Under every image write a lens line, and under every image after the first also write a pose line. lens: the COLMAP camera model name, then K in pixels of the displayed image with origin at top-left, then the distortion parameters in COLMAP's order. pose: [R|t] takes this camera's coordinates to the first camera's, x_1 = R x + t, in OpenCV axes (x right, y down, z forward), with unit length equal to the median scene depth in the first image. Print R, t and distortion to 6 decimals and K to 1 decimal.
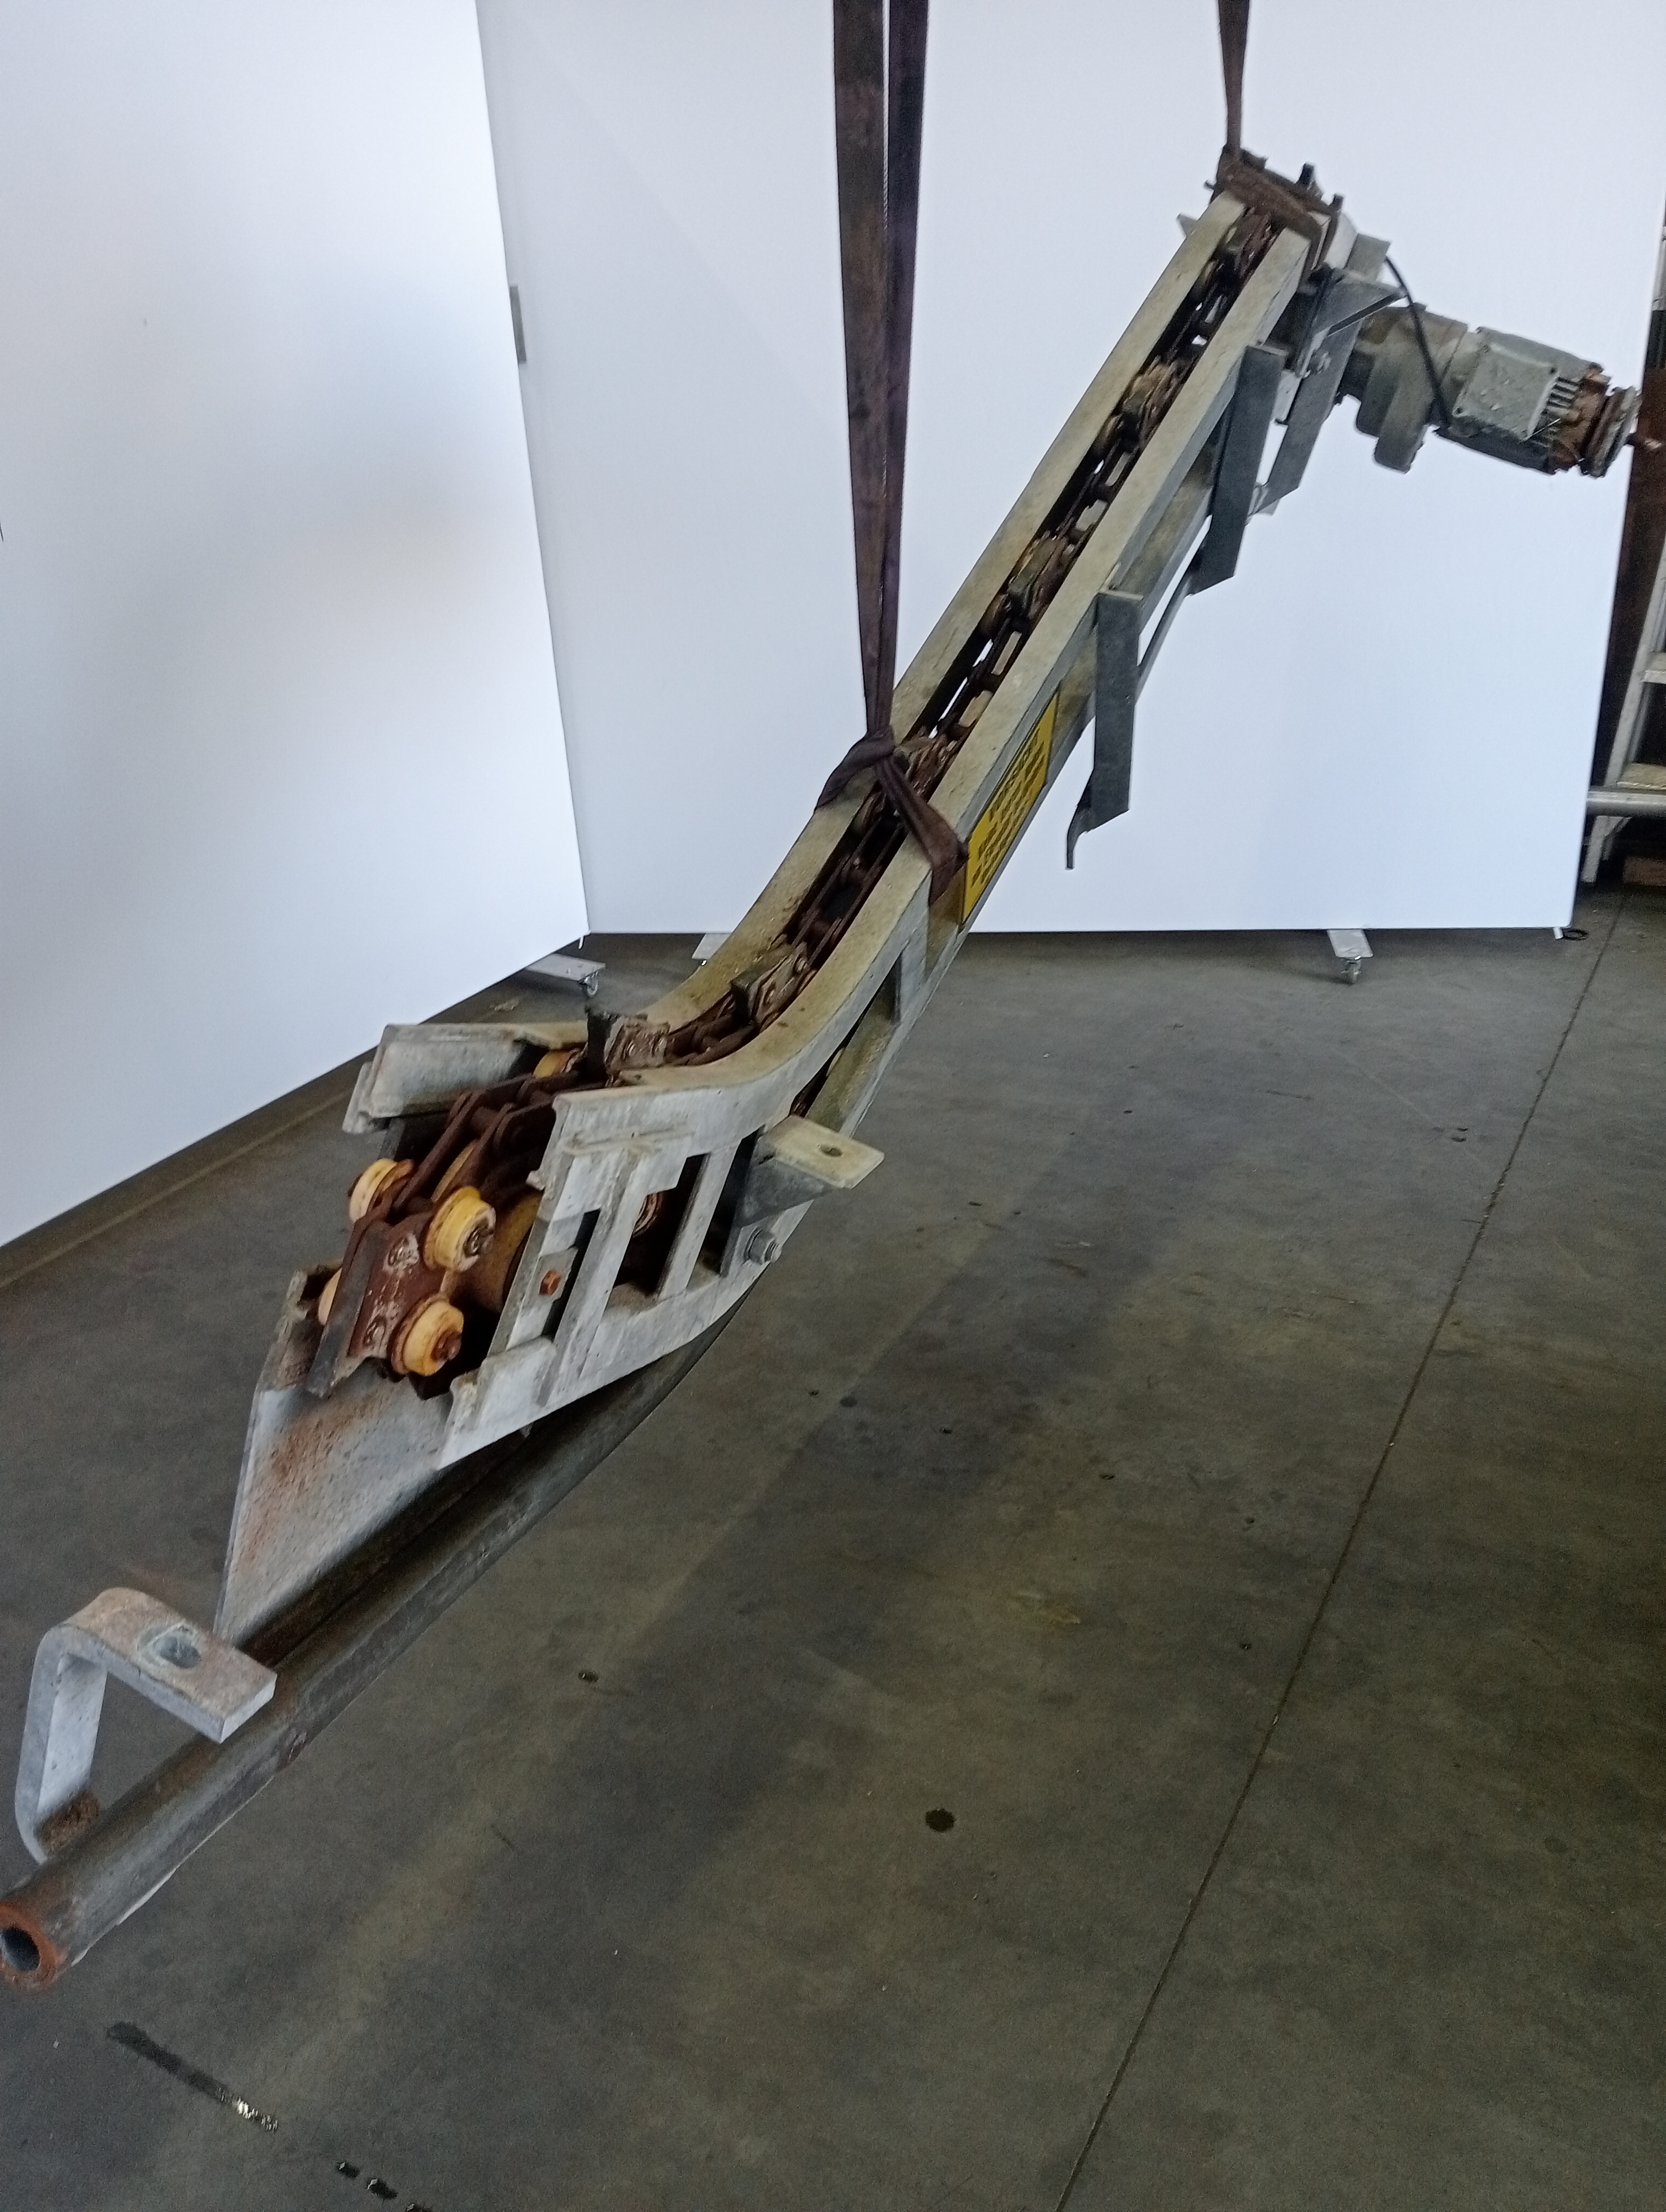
lens RADIAL K [[1714.3, 0, 834.6], [0, 1714.3, 1083.0], [0, 0, 1]] dist [0.063765, -0.117676]
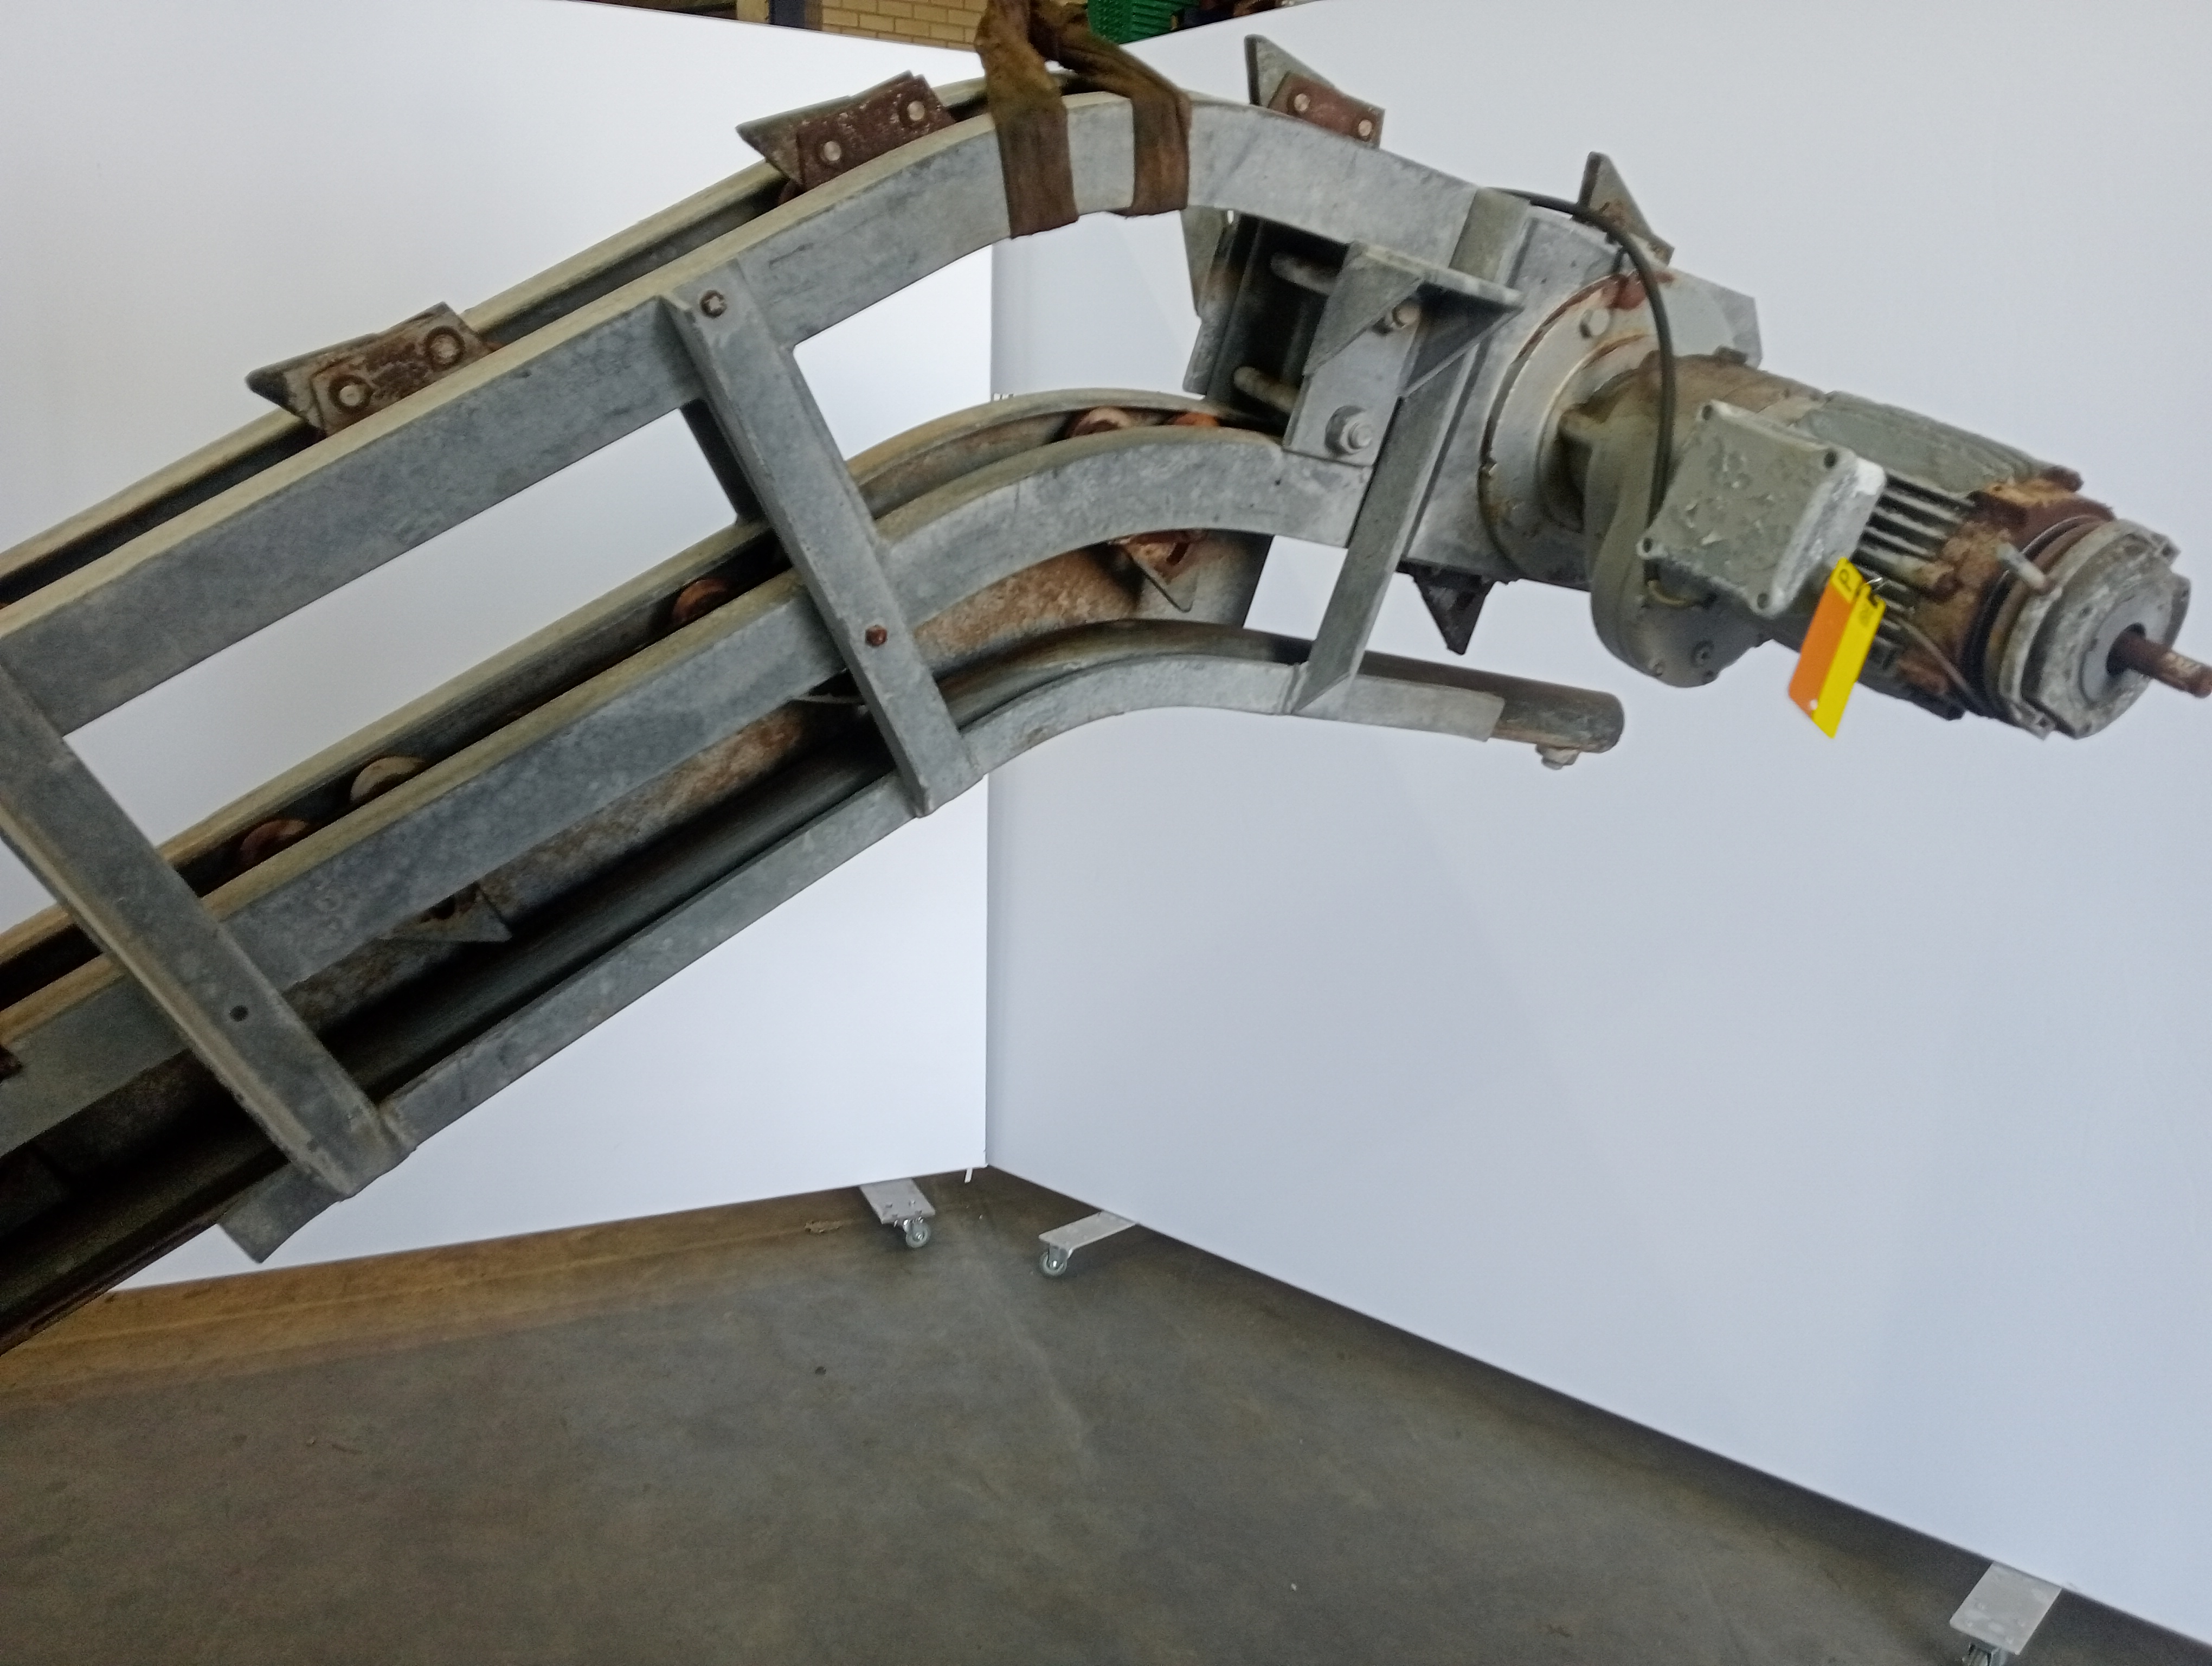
lens RADIAL K [[1680.3, 0, 1063.0], [0, 1680.3, 837.1], [0, 0, 1]] dist [0.106759, -0.162028]
pose [[0.800453, 0.169164, -0.575029, 0.500209], [-0.309487, 0.938218, -0.154805, -0.200889], [0.513315, 0.301879, 0.803353, 0.584854]]
